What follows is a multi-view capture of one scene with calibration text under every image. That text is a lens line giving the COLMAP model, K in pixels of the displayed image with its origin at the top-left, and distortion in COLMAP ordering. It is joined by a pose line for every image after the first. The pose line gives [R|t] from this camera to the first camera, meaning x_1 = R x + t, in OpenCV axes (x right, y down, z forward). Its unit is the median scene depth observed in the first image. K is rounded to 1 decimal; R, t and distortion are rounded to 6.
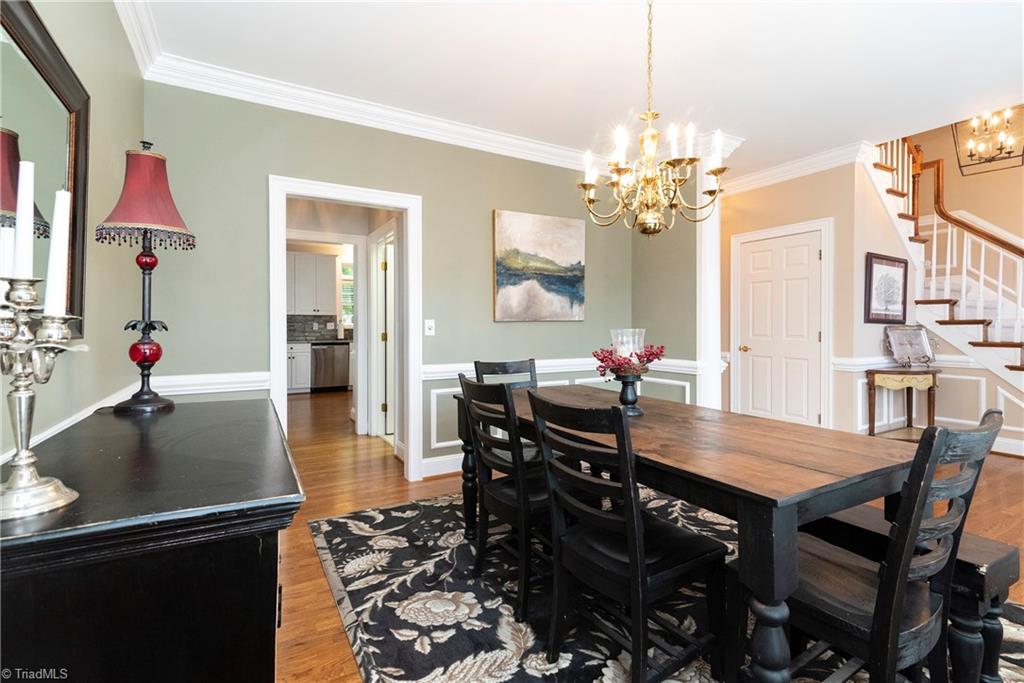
lens RADIAL K [[466.9, 0, 514.2], [0, 466.9, 331.0], [0, 0, 1]] dist [0.015918, -0.000612]
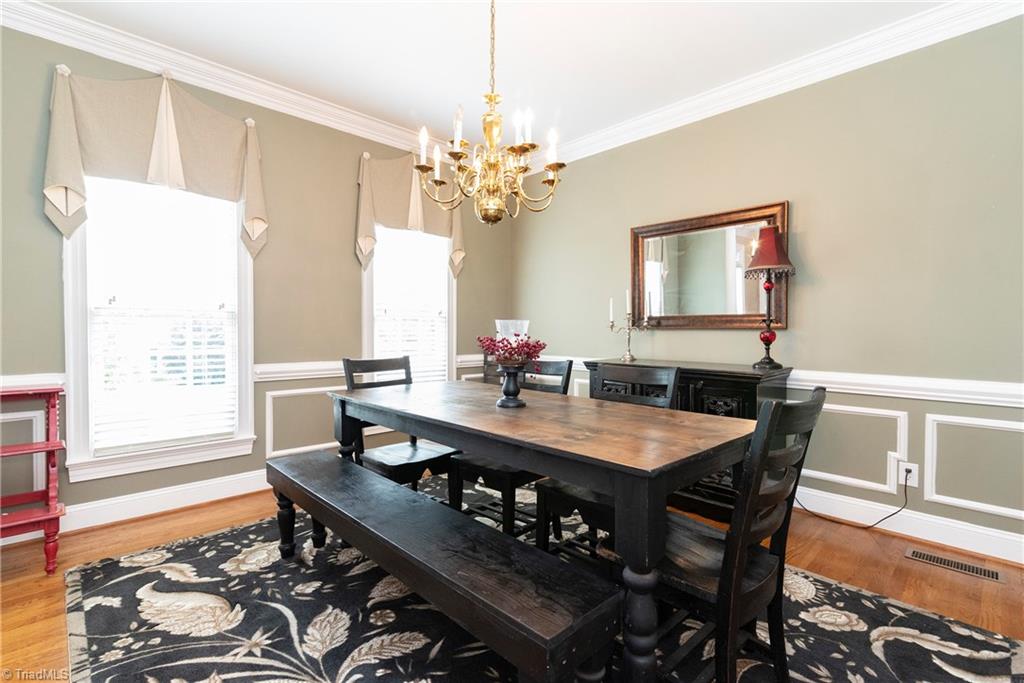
lens RADIAL K [[466.9, 0, 513.1], [0, 466.9, 335.0], [0, 0, 1]] dist [0.015918, -0.000612]
pose [[-0.967301, -0.000307, -0.253629, 0.382497], [-0.008199, 0.999515, 0.030057, -0.003323], [0.253497, 0.031154, -0.966834, 1.526627]]
